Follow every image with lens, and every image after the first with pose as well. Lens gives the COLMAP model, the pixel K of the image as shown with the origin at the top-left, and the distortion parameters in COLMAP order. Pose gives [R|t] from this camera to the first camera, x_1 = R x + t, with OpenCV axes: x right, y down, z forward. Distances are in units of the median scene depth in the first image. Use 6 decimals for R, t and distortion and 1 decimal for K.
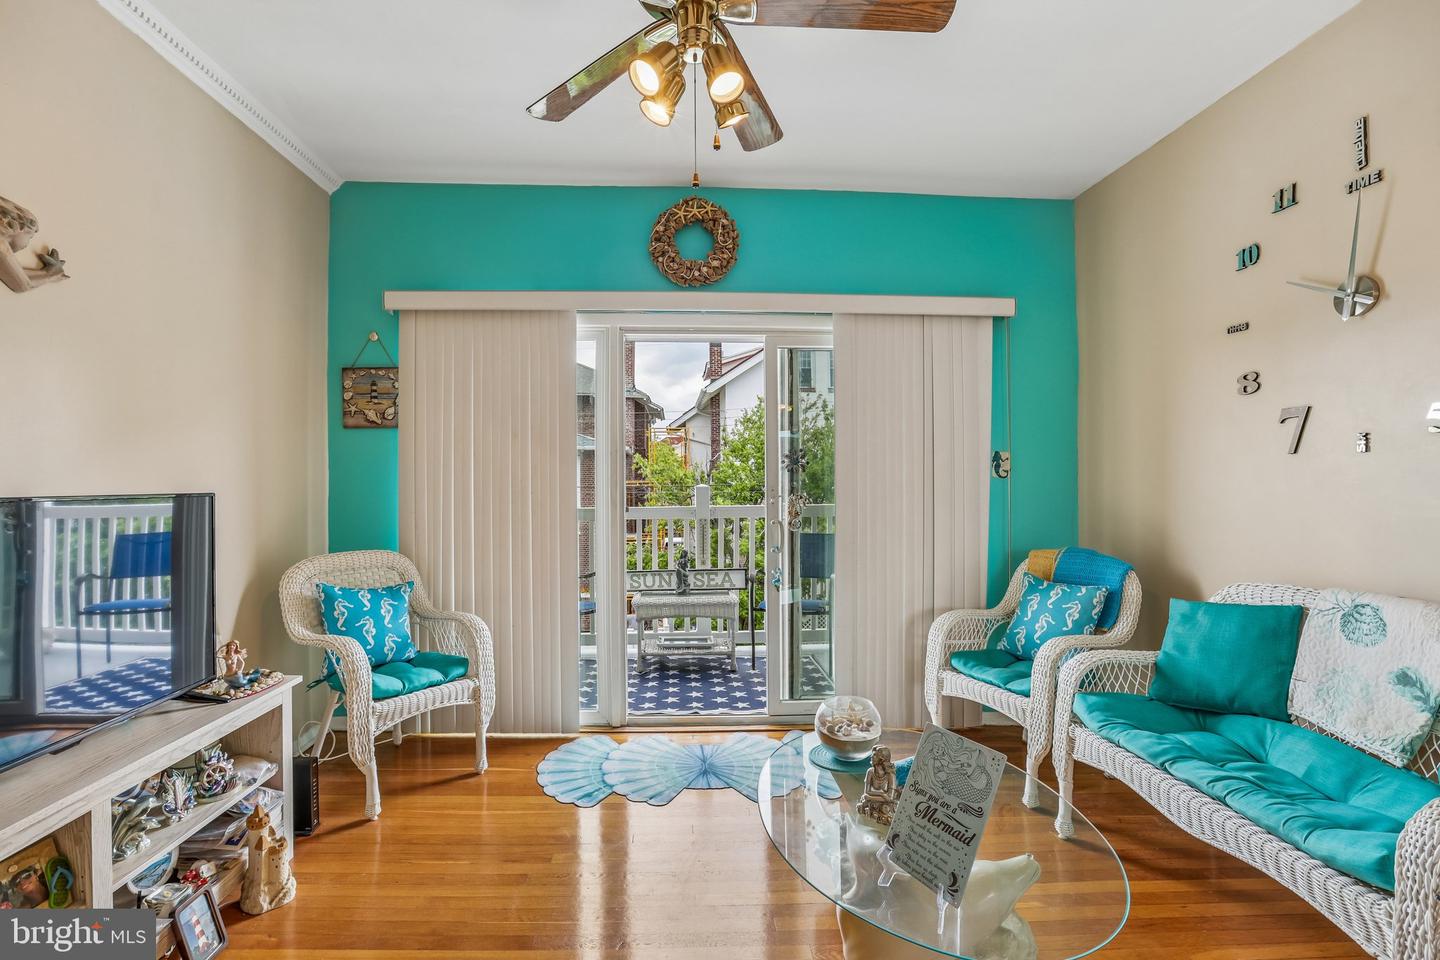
lens RADIAL K [[658.8, 0, 697.1], [0, 658.8, 485.0], [0, 0, 1]] dist [-0.054646, 0.018990]
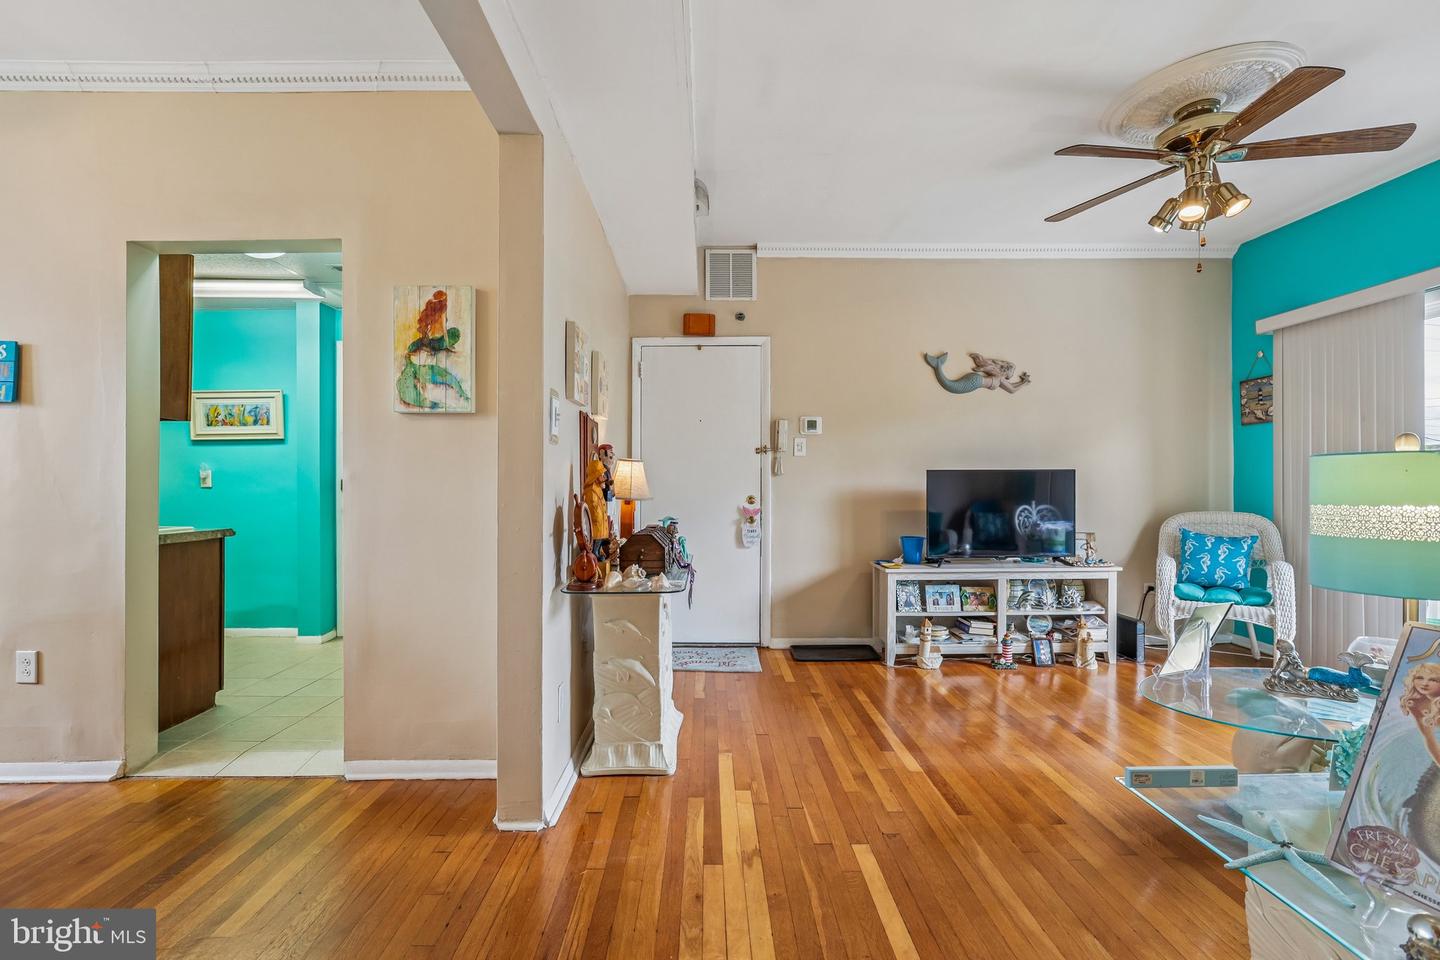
lens RADIAL K [[658.7, 0, 720.0], [0, 658.7, 480.0], [0, 0, 1]] dist [-0.035171, 0.019780]
pose [[-0.009537, -0.006441, -0.999934, 1.264837], [0.002192, 0.999977, -0.006462, 0.052159], [0.999952, -0.002253, -0.009523, -0.139831]]
